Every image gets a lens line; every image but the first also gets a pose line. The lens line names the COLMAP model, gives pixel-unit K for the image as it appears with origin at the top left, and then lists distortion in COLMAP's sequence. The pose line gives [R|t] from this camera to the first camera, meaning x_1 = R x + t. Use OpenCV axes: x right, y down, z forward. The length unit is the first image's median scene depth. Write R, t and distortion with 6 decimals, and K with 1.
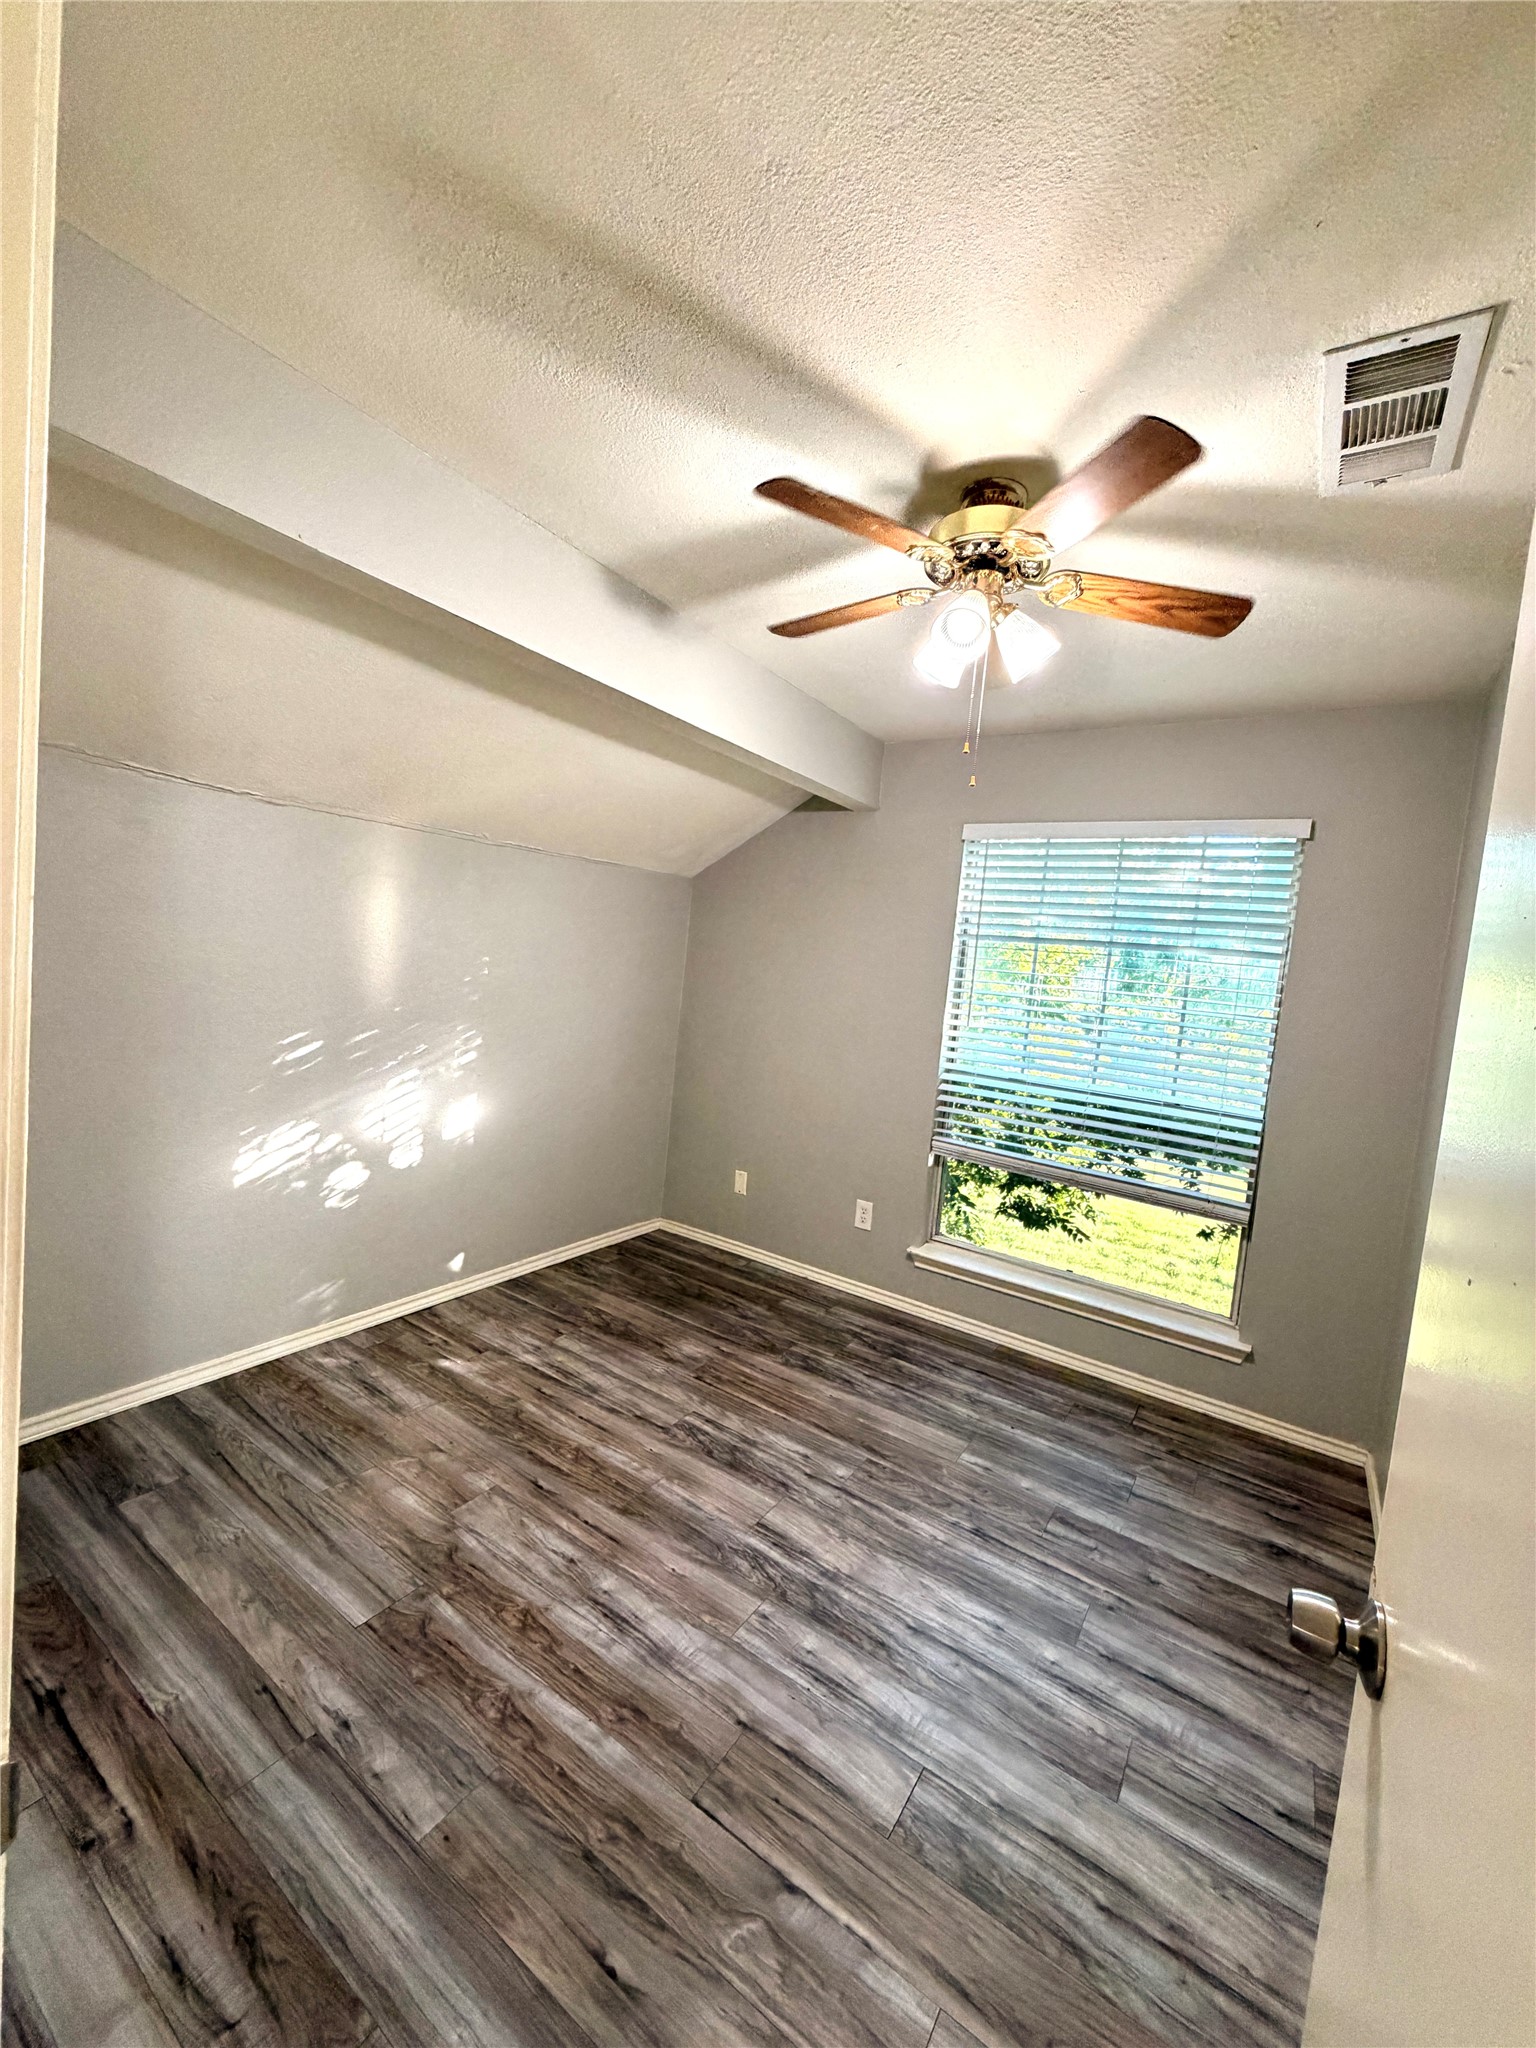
lens RADIAL K [[821.3, 0, 768.0], [0, 821.3, 1024.0], [0, 0, 1]] dist [0.001948, 0.000143]
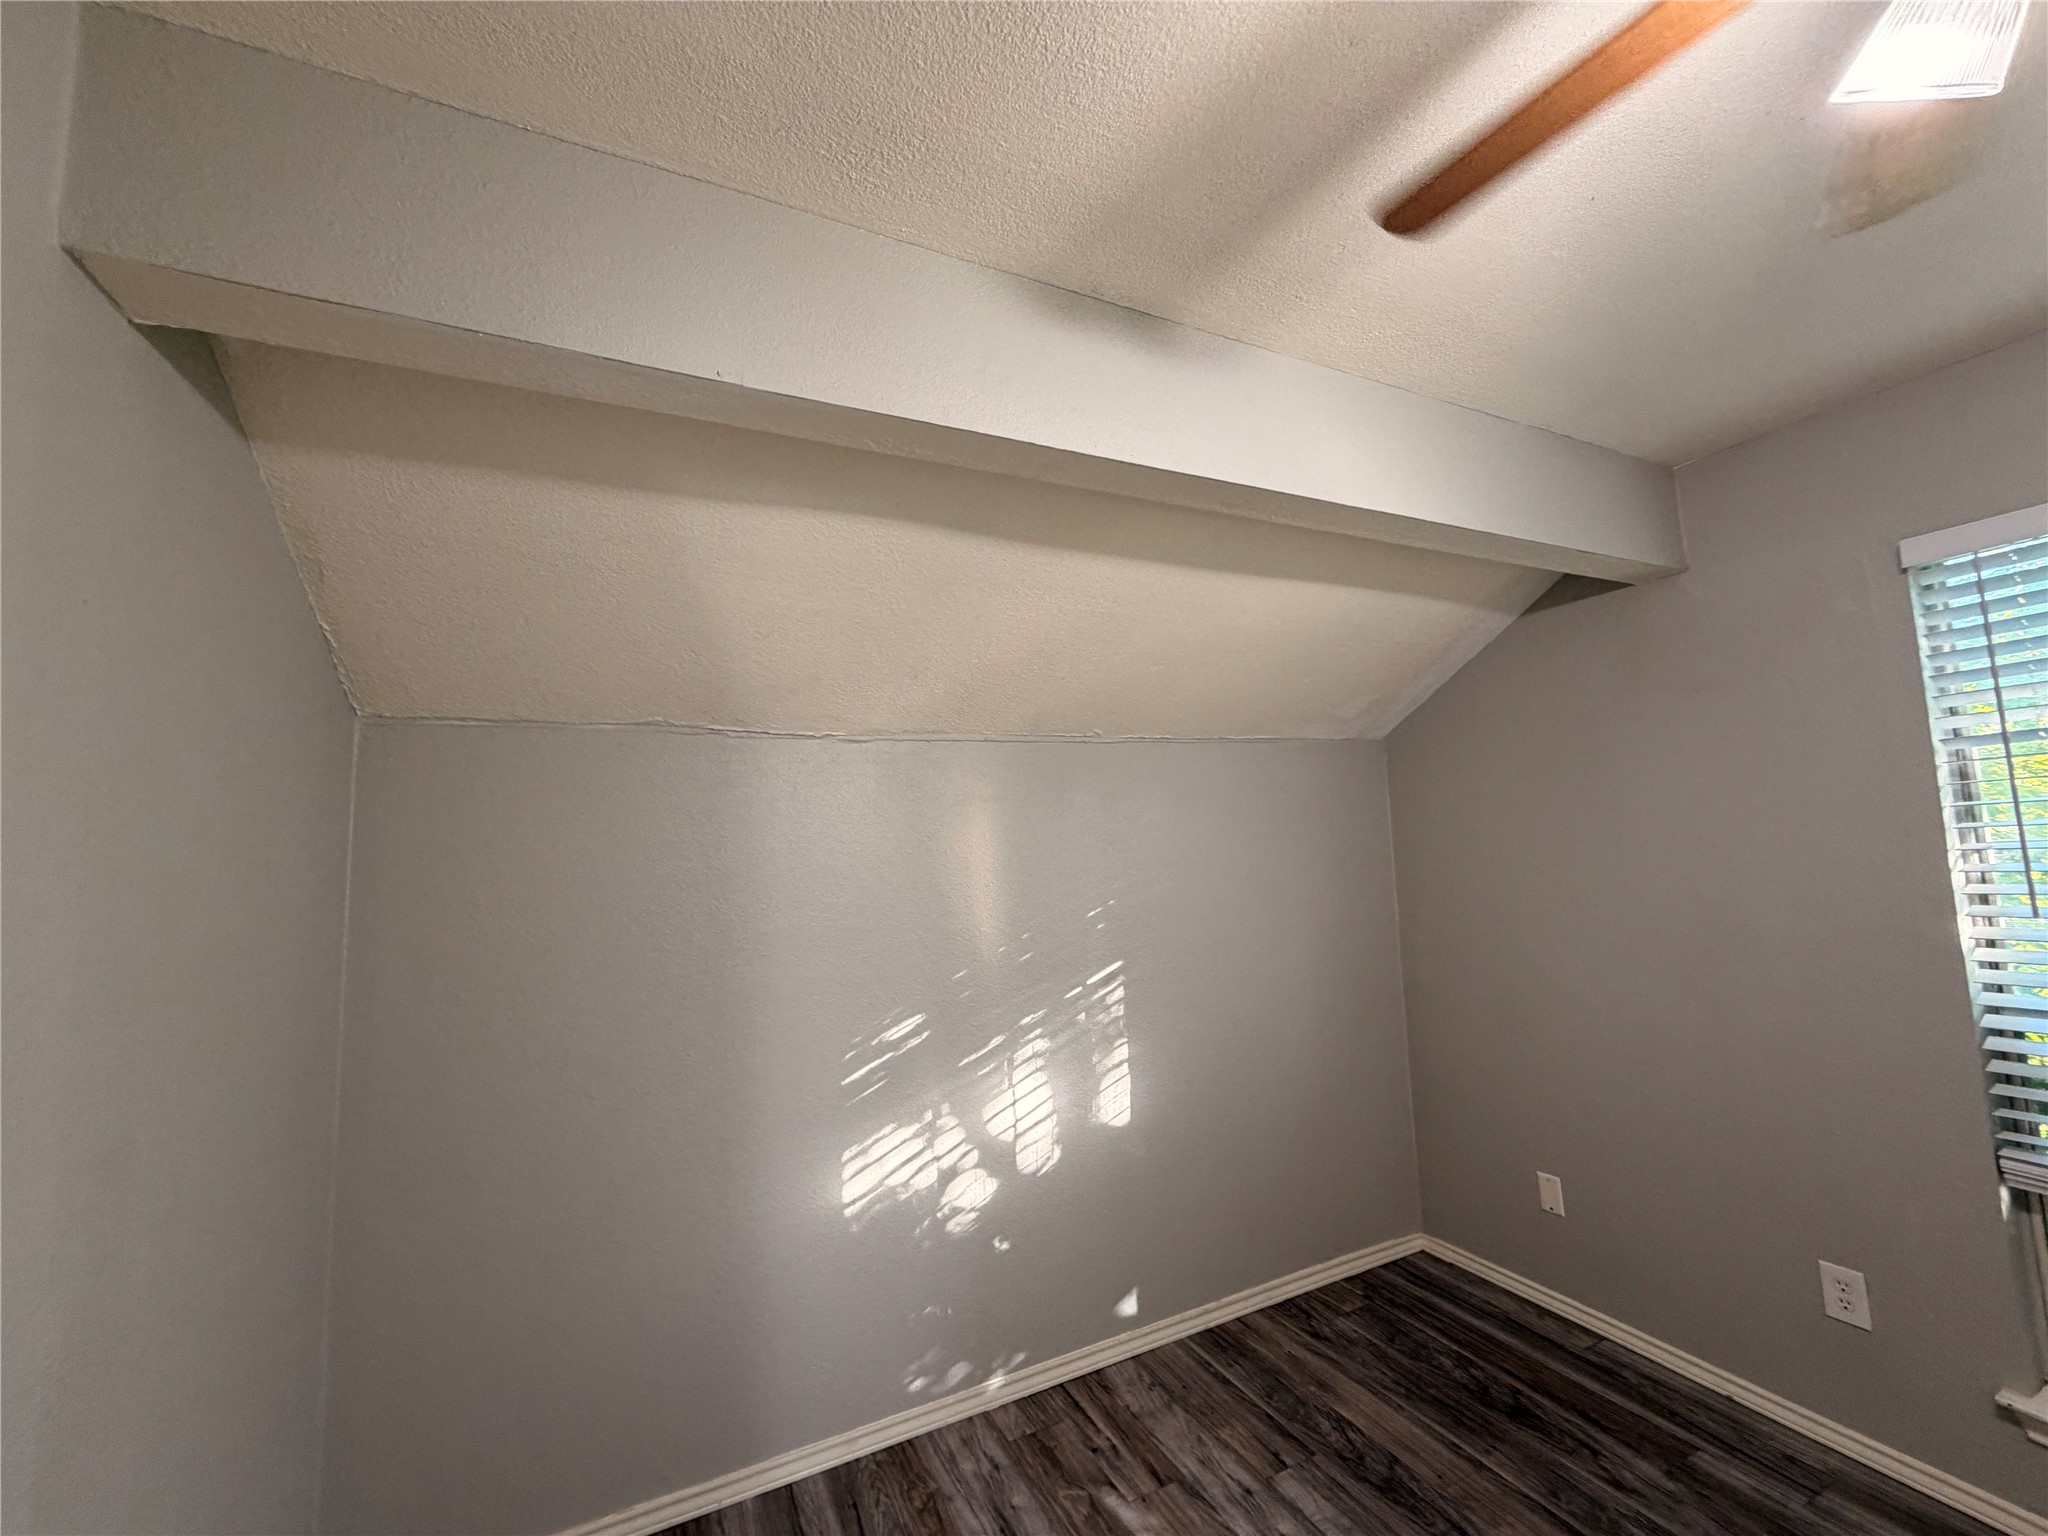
lens RADIAL K [[821.3, 0, 1017.9], [0, 821.3, 765.4], [0, 0, 1]] dist [0.001948, 0.000143]
pose [[0.852674, -0.177833, -0.491246, -0.022566], [0.081397, 0.974022, -0.211317, -0.042727], [0.516064, 0.140199, 0.844999, 0.354221]]
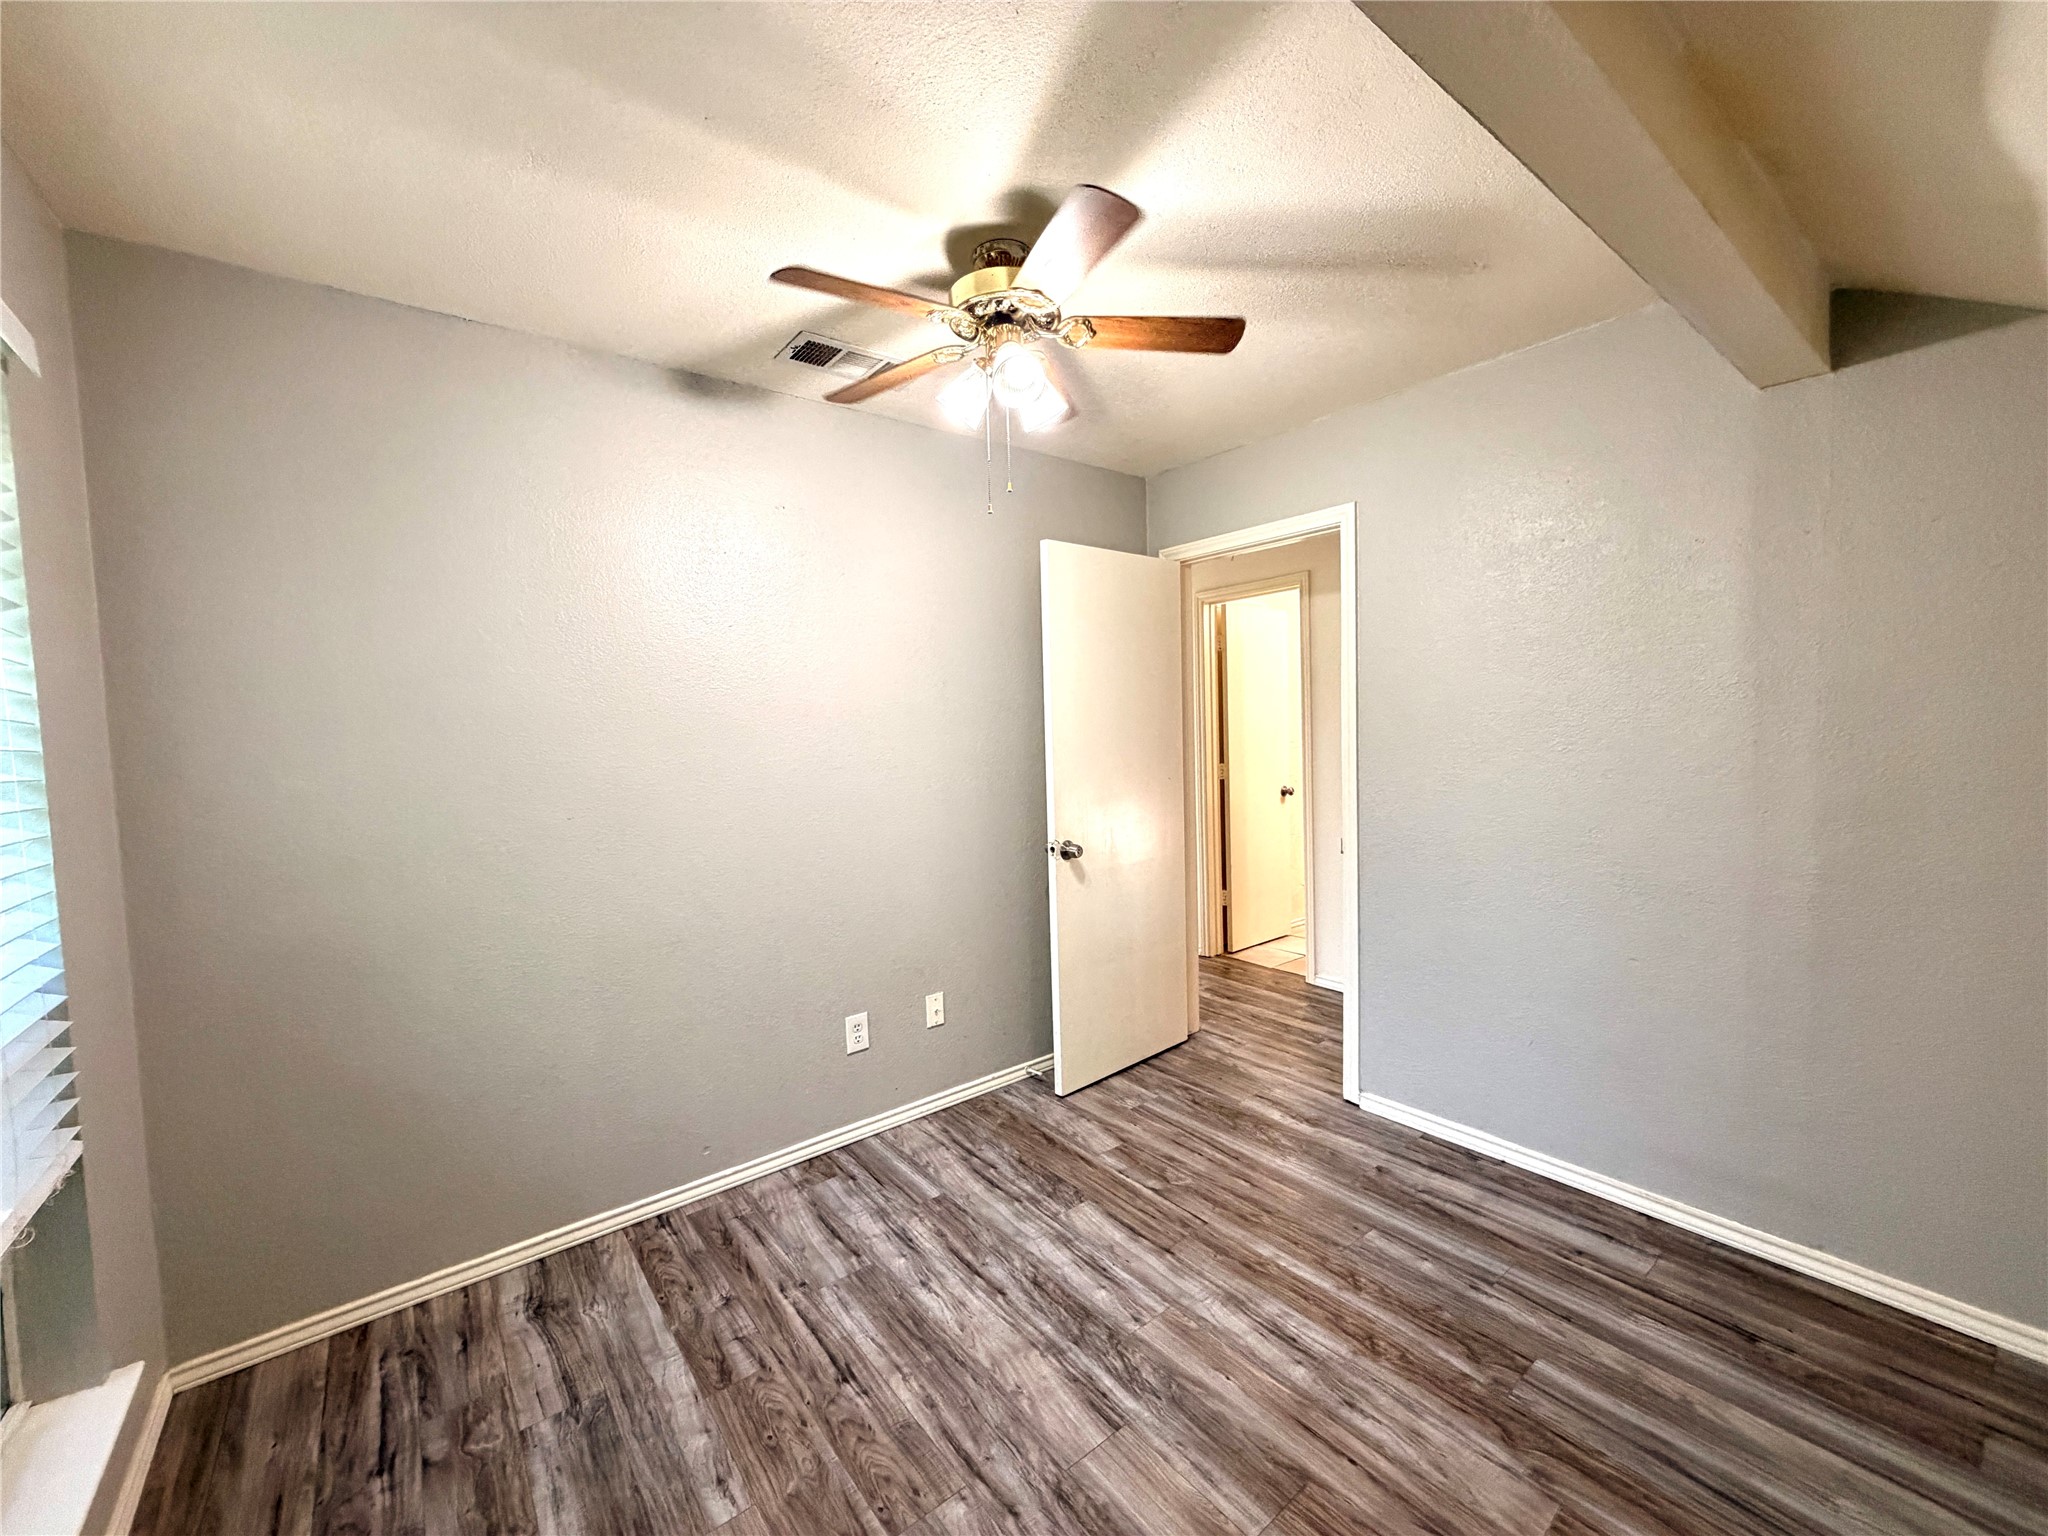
lens RADIAL K [[821.3, 0, 1017.9], [0, 821.3, 765.4], [0, 0, 1]] dist [0.001948, 0.000143]
pose [[-0.946681, -0.083225, 0.311236, -0.103252], [-0.036392, 0.987500, 0.153363, -0.106062], [-0.320109, 0.133859, -0.937876, 1.549186]]
